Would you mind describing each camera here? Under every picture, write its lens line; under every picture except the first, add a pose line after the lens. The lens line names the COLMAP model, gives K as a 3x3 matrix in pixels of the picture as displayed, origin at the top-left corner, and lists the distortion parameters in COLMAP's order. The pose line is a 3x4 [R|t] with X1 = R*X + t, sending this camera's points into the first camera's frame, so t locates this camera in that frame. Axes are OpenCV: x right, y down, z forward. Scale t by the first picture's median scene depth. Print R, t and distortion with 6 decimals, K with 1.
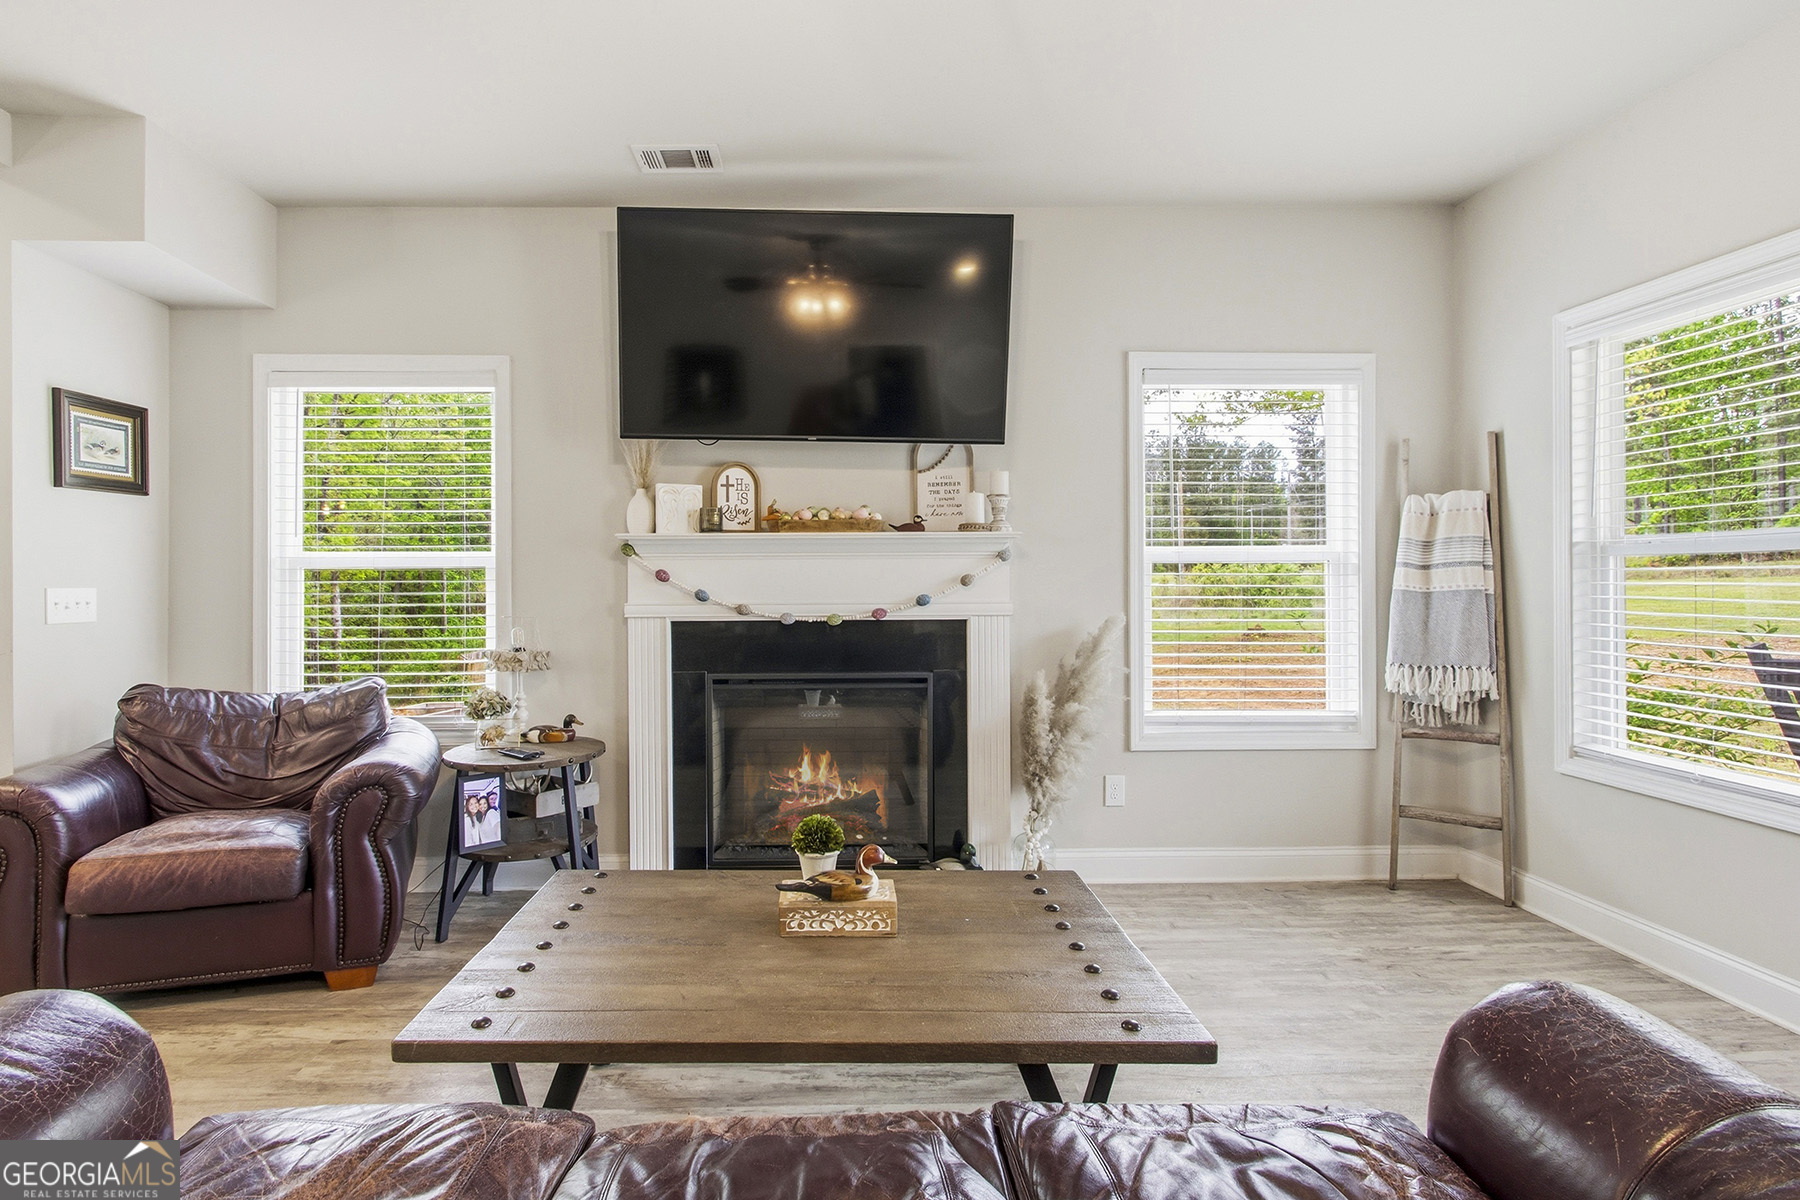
lens RADIAL K [[947.8, 0, 898.4], [0, 947.8, 582.9], [0, 0, 1]] dist [-0.001022, 0.000325]
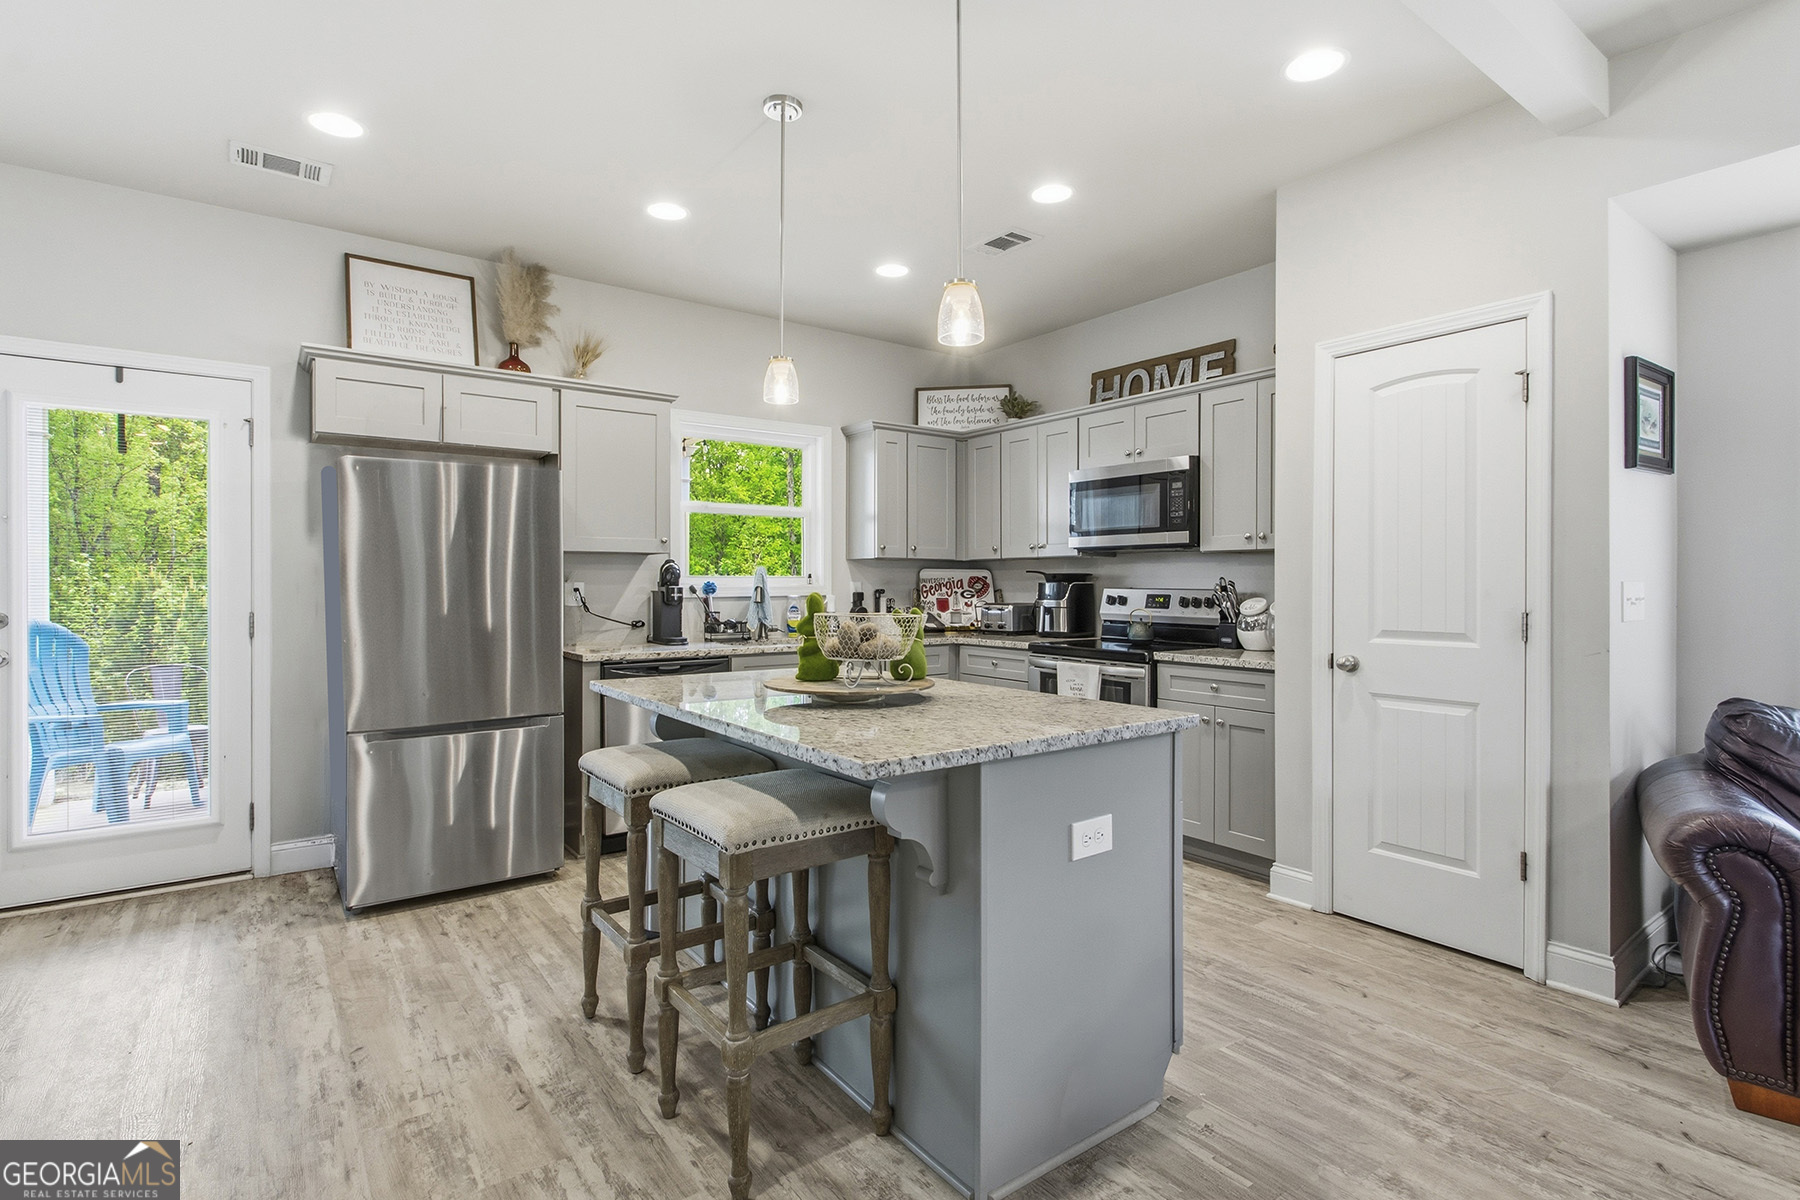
lens RADIAL K [[879.6, 0, 905.2], [0, 879.6, 585.1], [0, 0, 1]] dist [-0.000367, 0.000099]
pose [[0.579798, 0.006149, -0.814737, -0.535256], [-0.000523, 0.999974, 0.007174, 0.003119], [0.814760, -0.003733, 0.579786, -0.024389]]
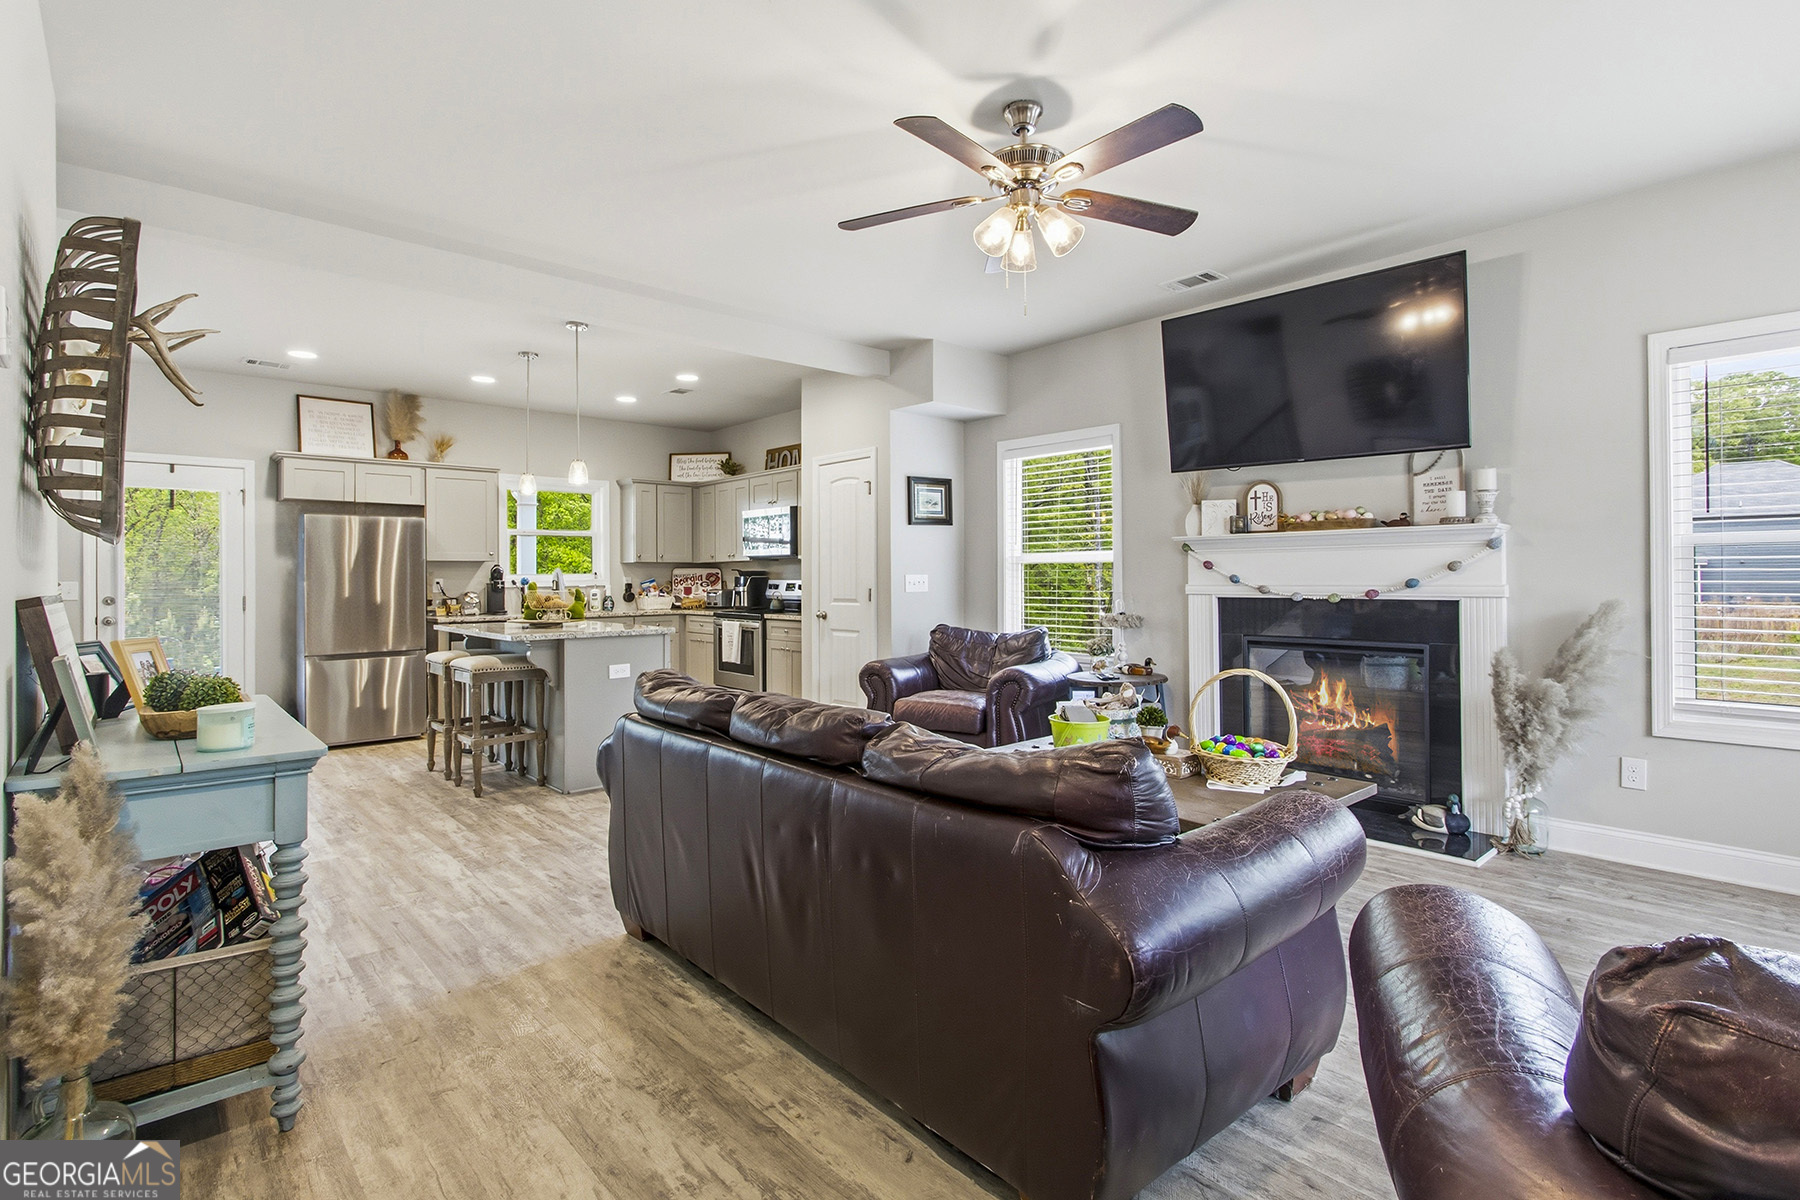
lens RADIAL K [[862.5, 0, 908.3], [0, 862.5, 572.8], [0, 0, 1]] dist [0.010531, -0.006244]
pose [[0.660605, -0.003367, -0.750726, 0.427639], [0.006189, 0.999980, 0.000962, 0.000032], [0.750708, -0.005282, 0.660613, -0.194603]]
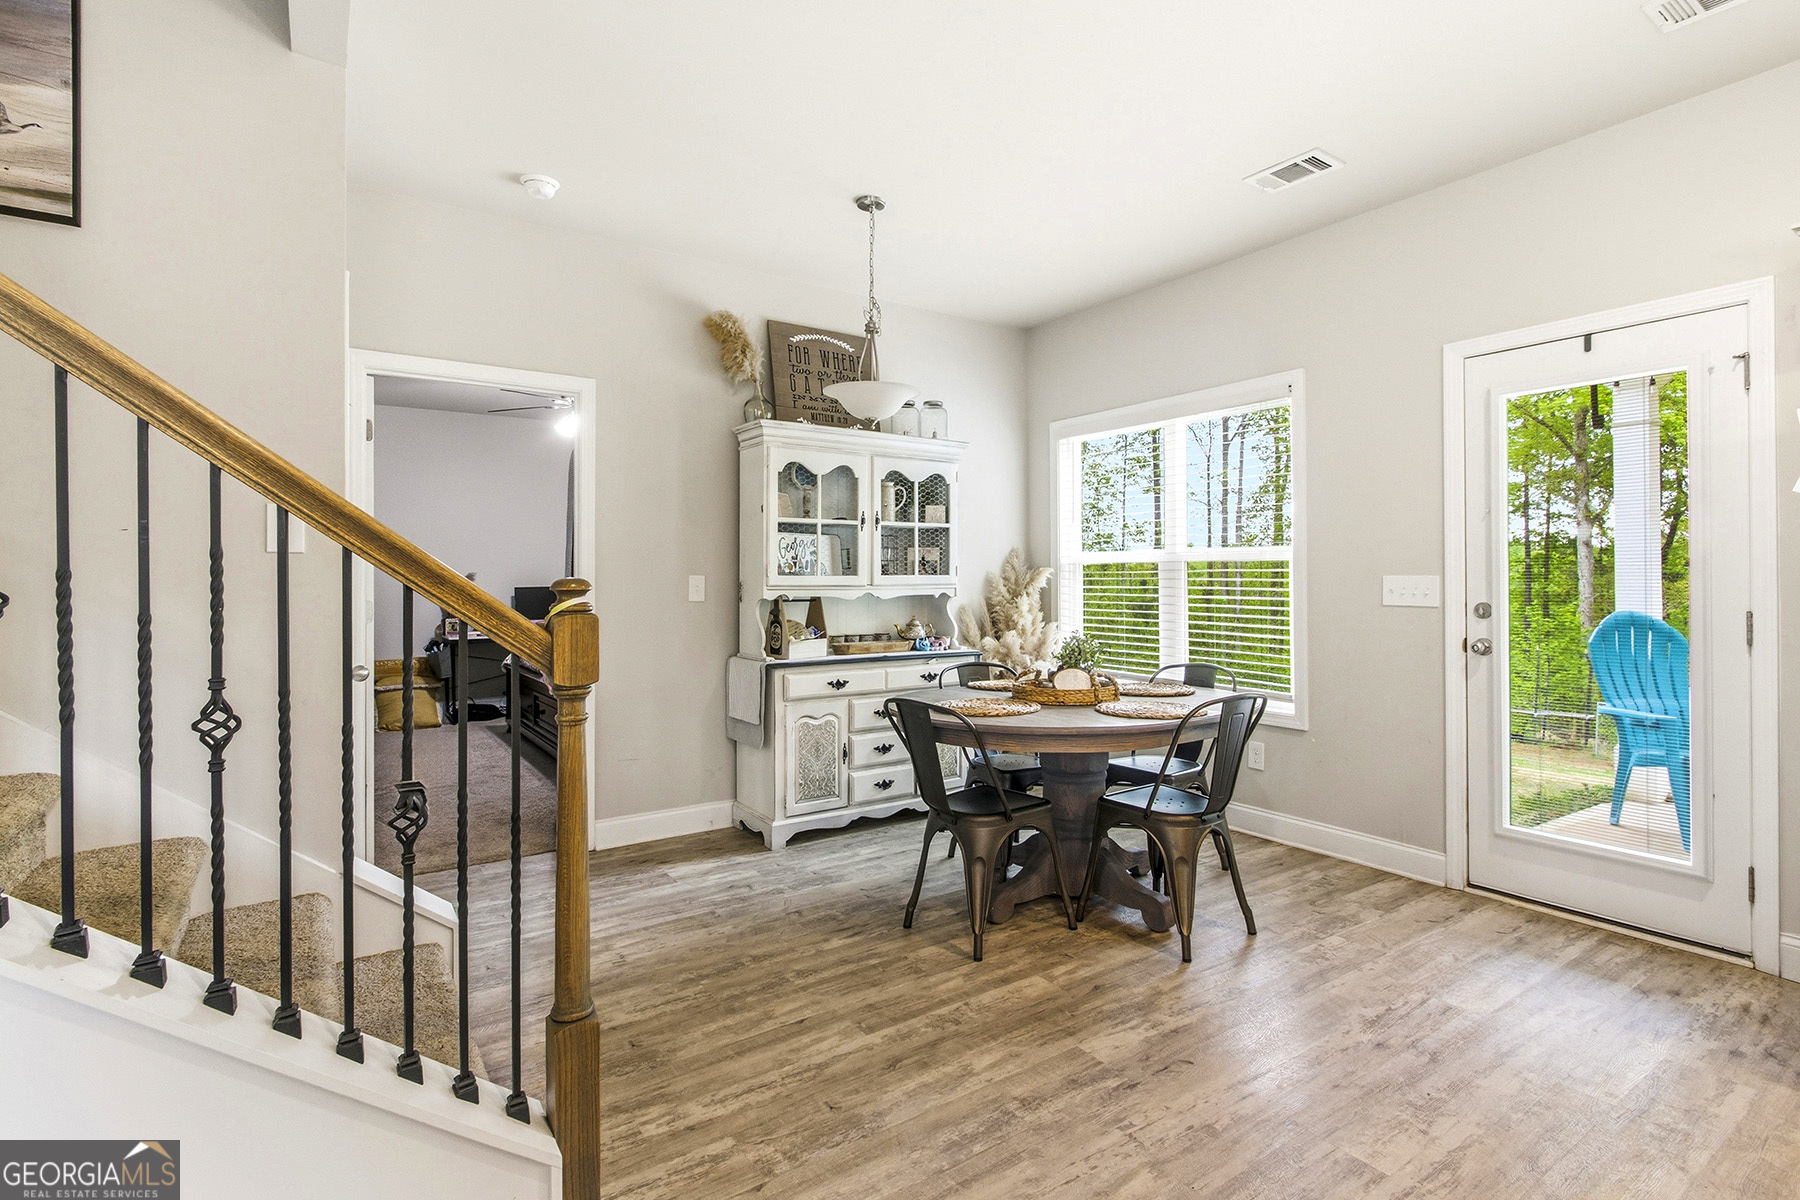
lens RADIAL K [[862.5, 0, 908.3], [0, 862.5, 572.8], [0, 0, 1]] dist [0.010531, -0.006244]
pose [[-0.835280, 0.005207, -0.549801, -0.774951], [0.010616, 0.999921, -0.006658, 0.006370], [0.549723, -0.011398, -0.835269, 0.169330]]
